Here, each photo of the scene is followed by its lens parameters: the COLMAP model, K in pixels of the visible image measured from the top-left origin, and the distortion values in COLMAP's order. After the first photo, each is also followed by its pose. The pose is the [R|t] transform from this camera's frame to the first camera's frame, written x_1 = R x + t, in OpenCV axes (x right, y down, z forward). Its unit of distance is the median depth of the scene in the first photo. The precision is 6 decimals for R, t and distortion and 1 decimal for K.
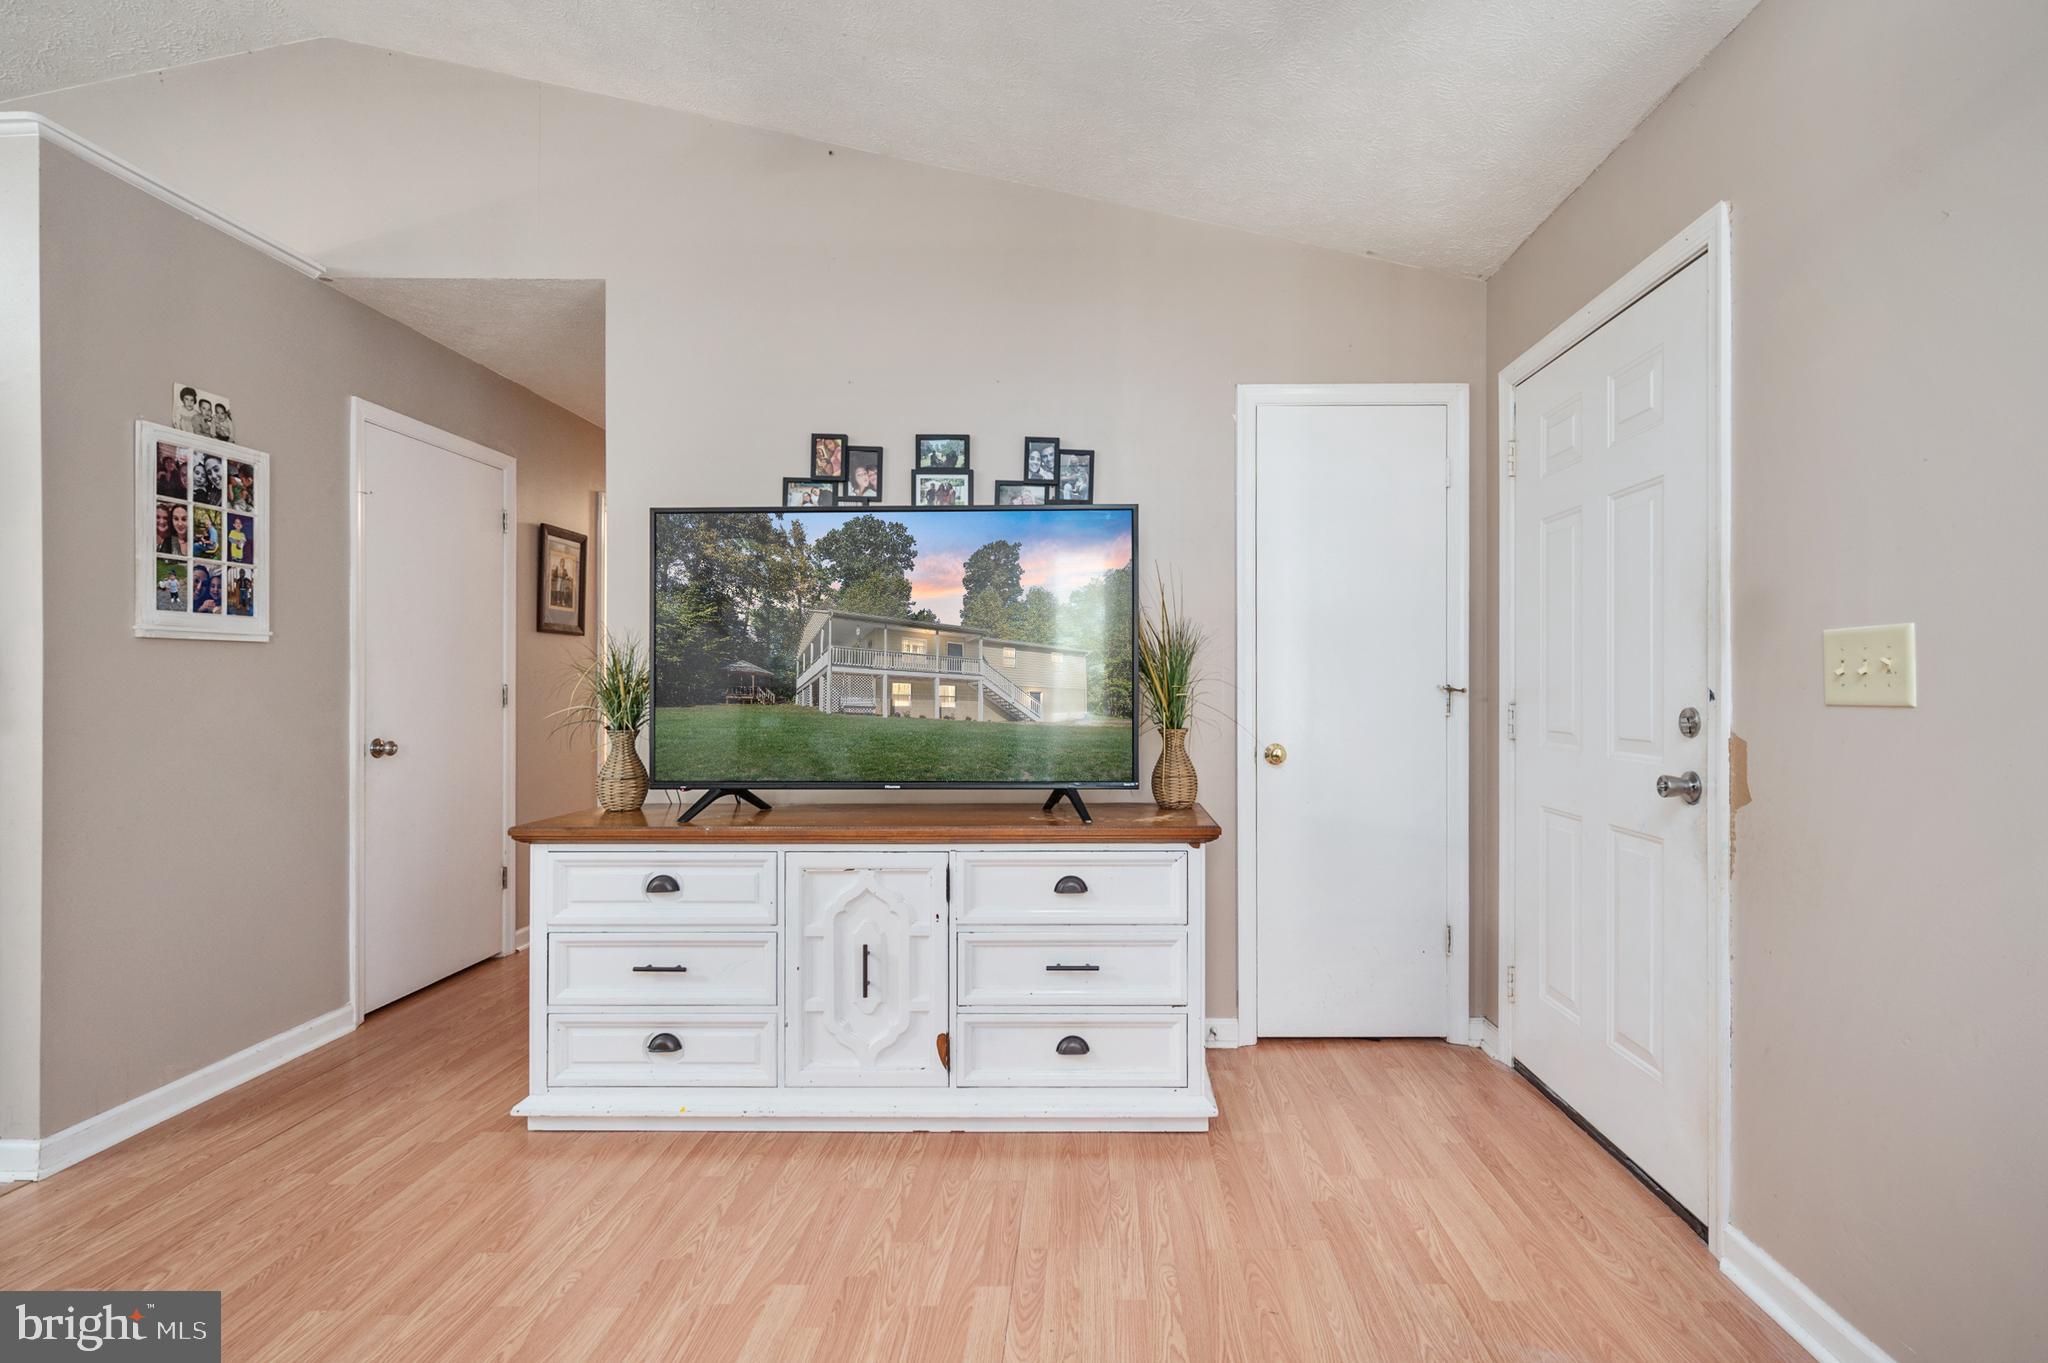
lens RADIAL K [[937.5, 0, 1094.9], [0, 937.5, 642.4], [0, 0, 1]] dist [-0.000834, -0.000103]
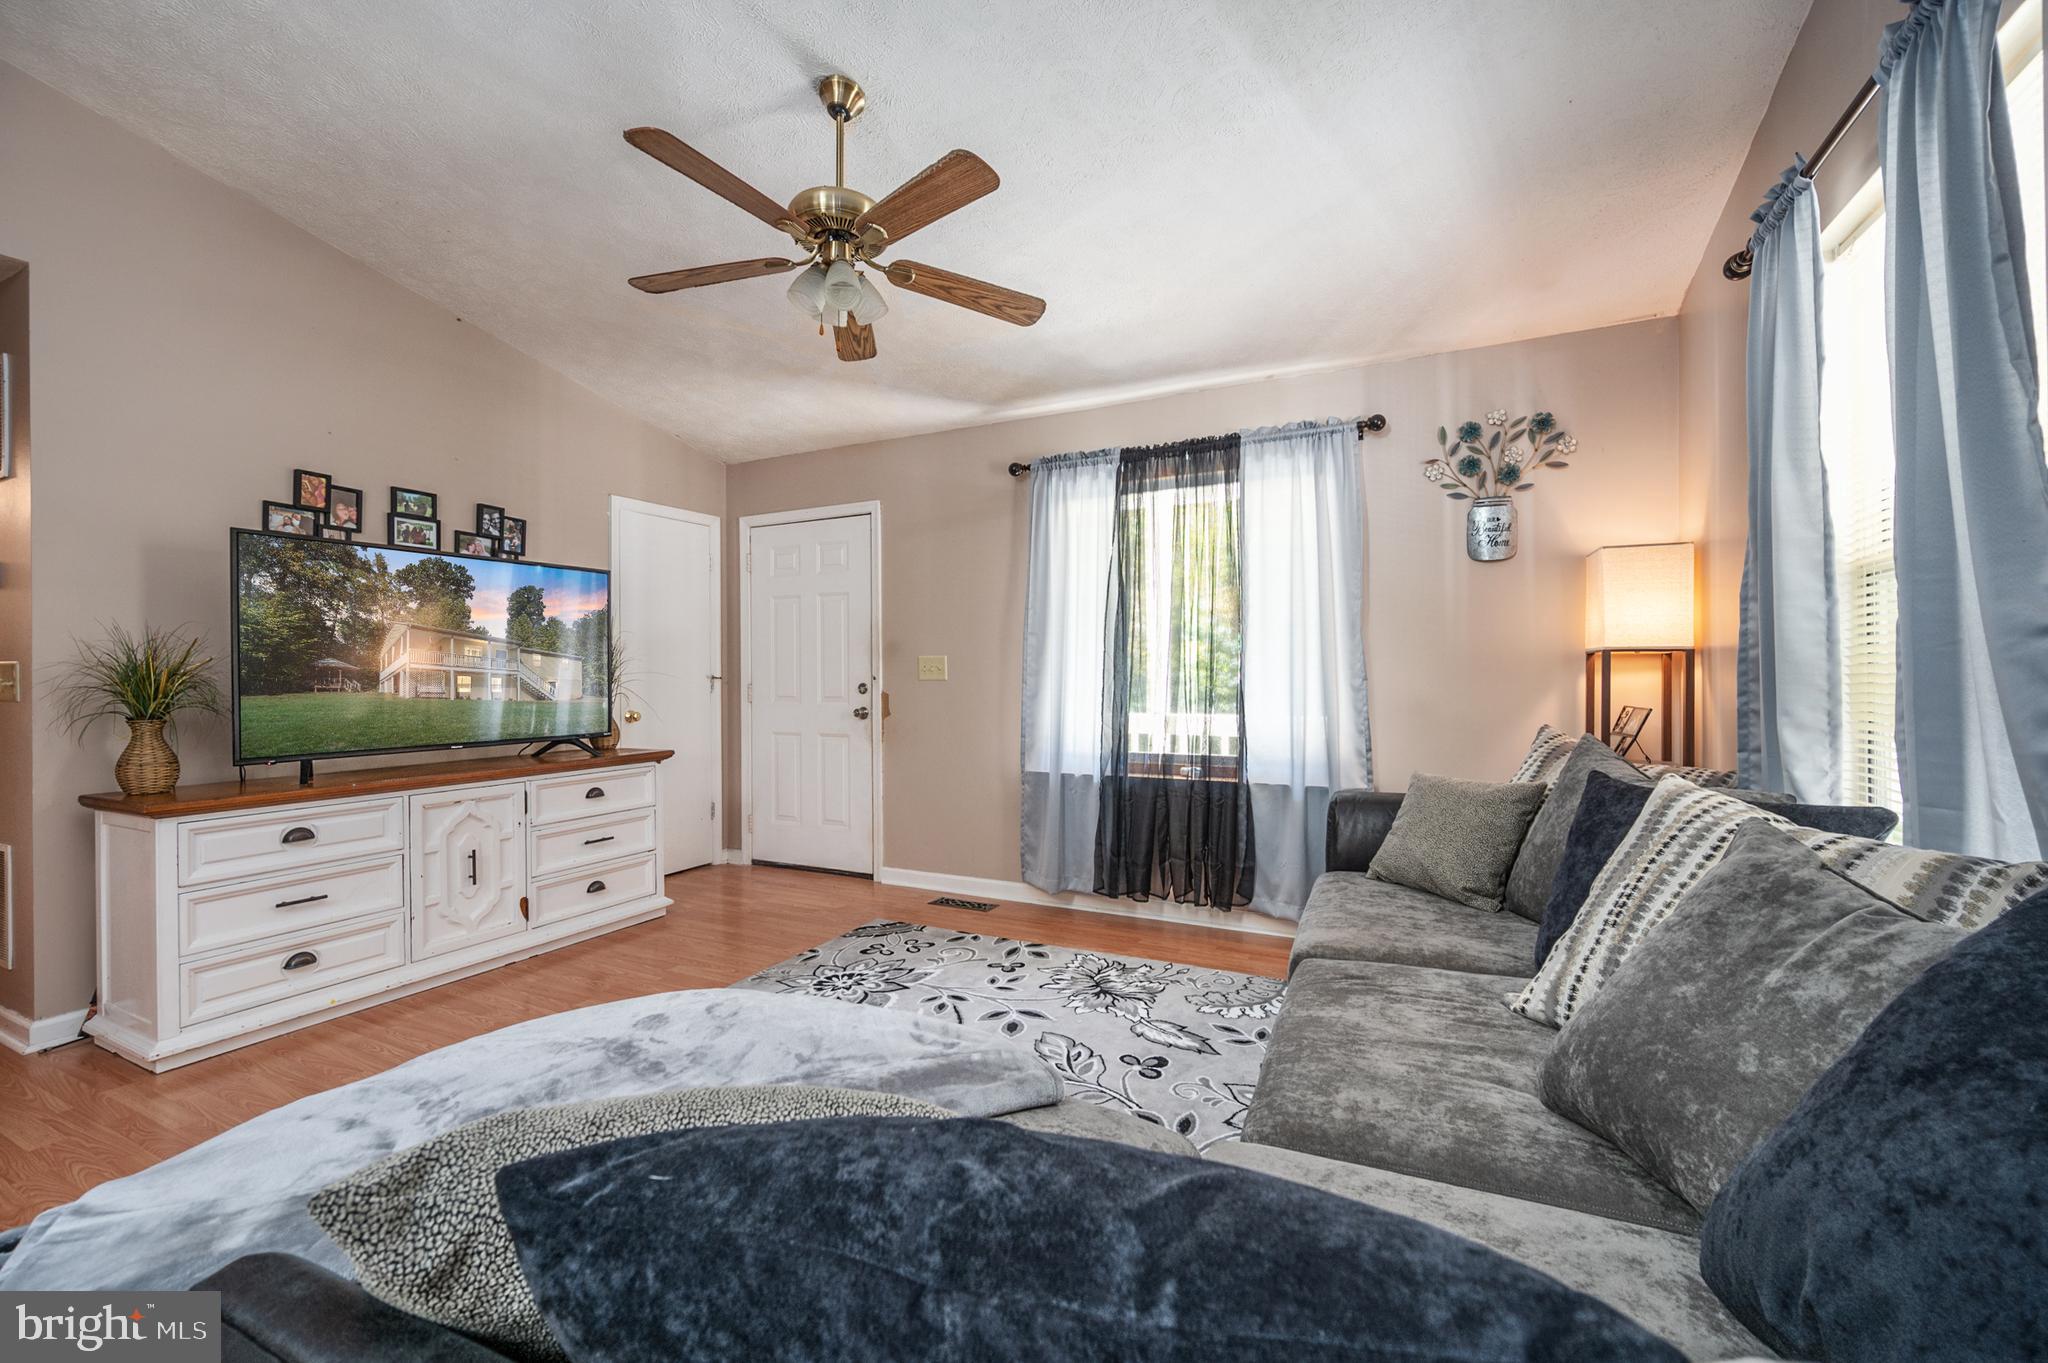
lens RADIAL K [[812.8, 0, 1017.2], [0, 812.8, 673.5], [0, 0, 1]] dist [-0.001908, 0.000075]
pose [[0.443228, 0.004641, 0.896397, -0.948467], [-0.020336, 0.999781, 0.004879, 0.015947], [-0.896178, -0.020392, 0.443226, -0.319451]]
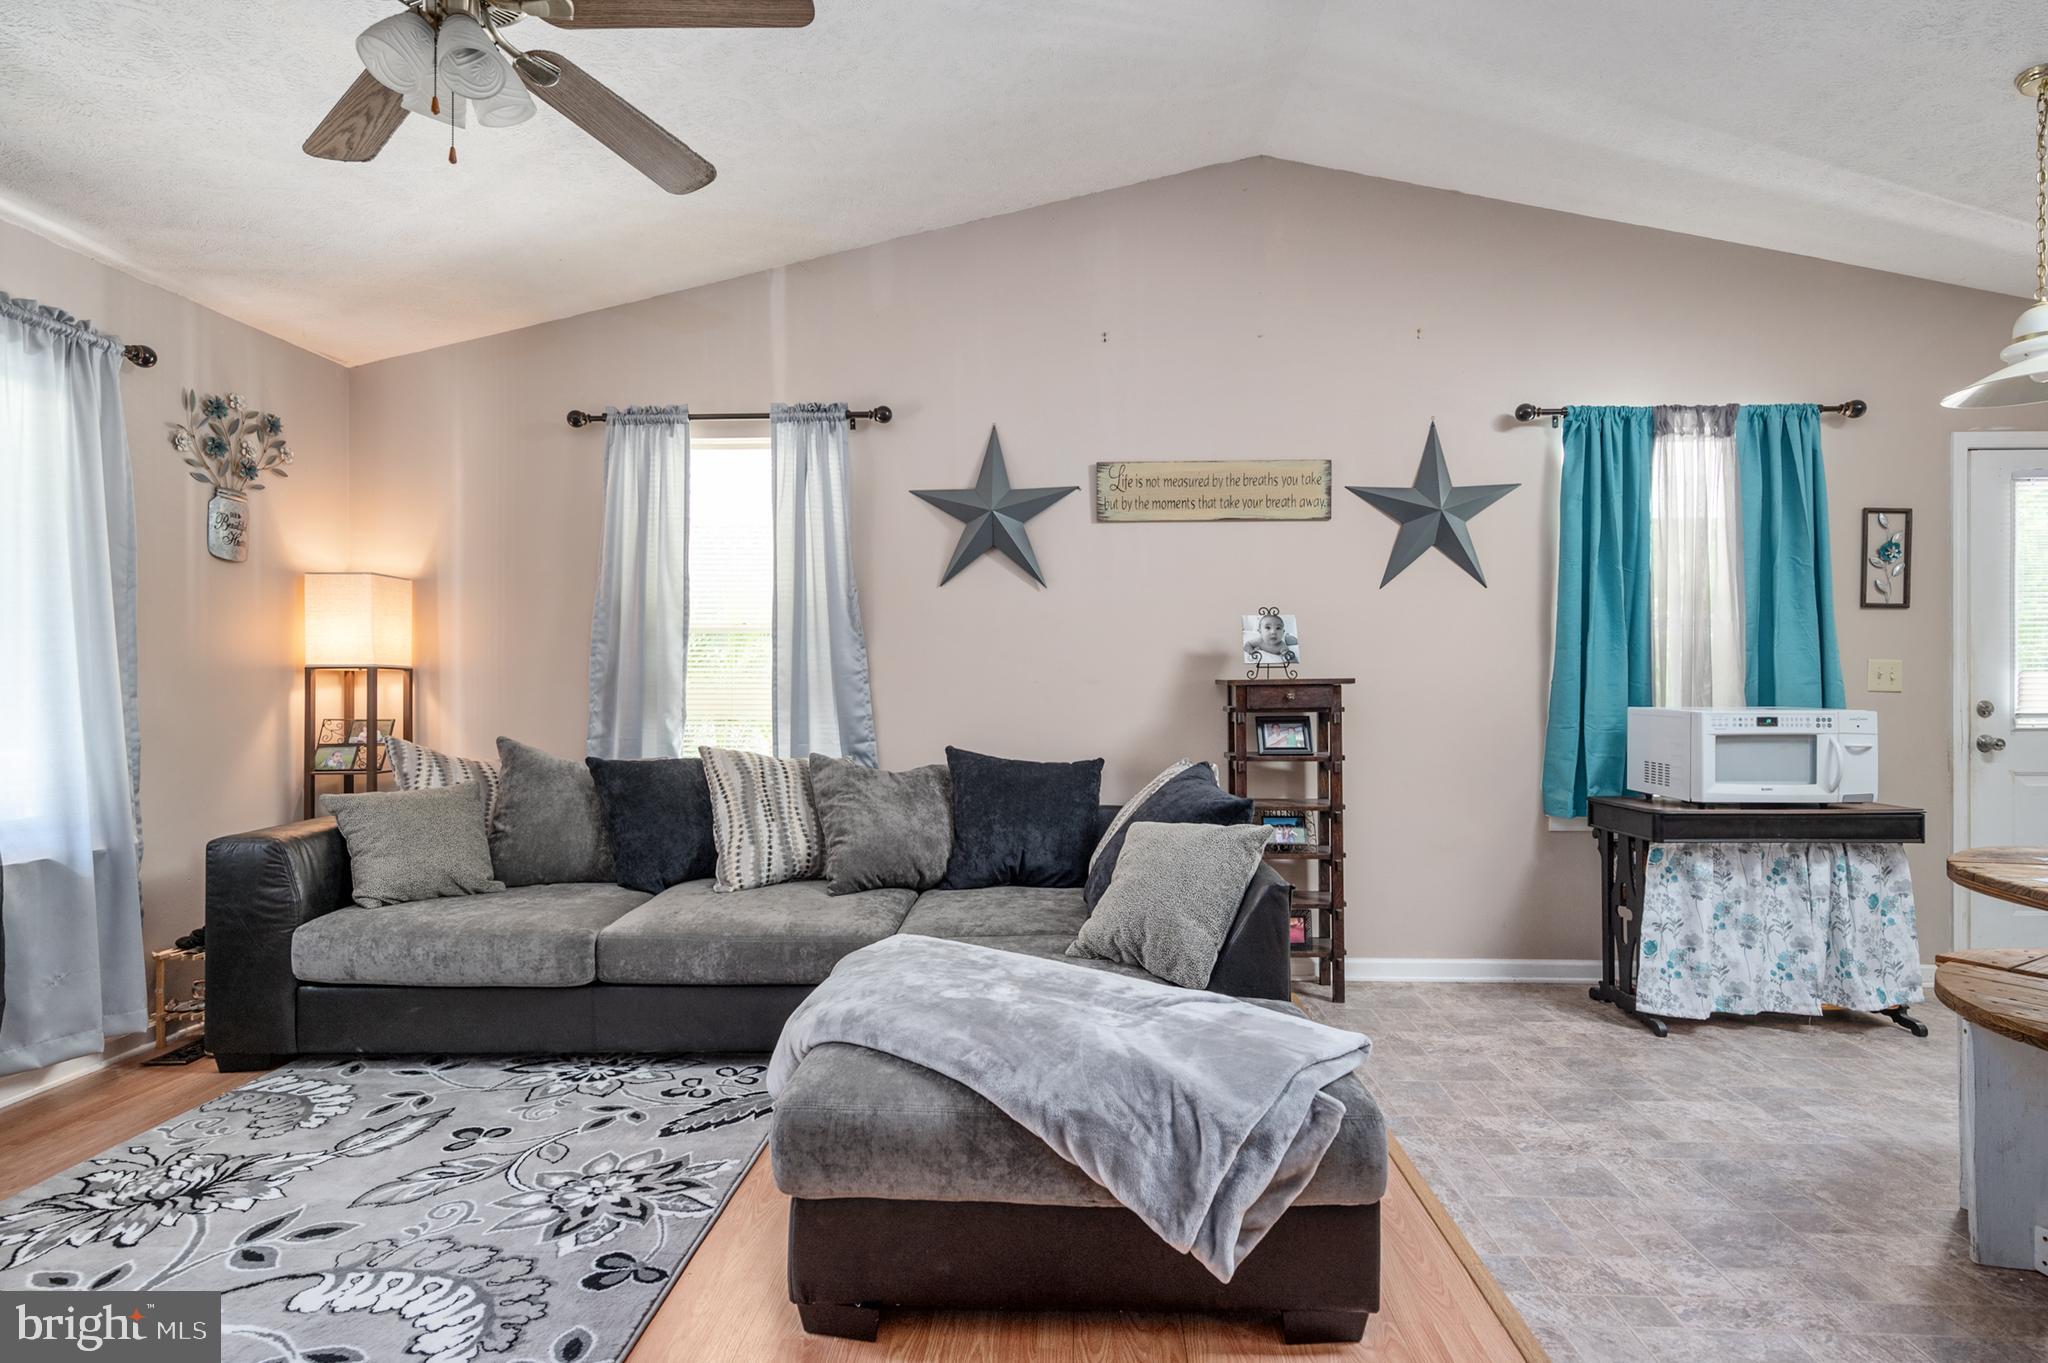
lens RADIAL K [[1047.4, 0, 1033.9], [0, 1047.4, 684.8], [0, 0, 1]] dist [0.000833, 0.000527]
pose [[-0.999232, 0.004899, 0.038868, -0.658531], [0.003787, 0.999583, -0.028625, 0.046265], [-0.038992, -0.028456, -0.998834, 0.936123]]
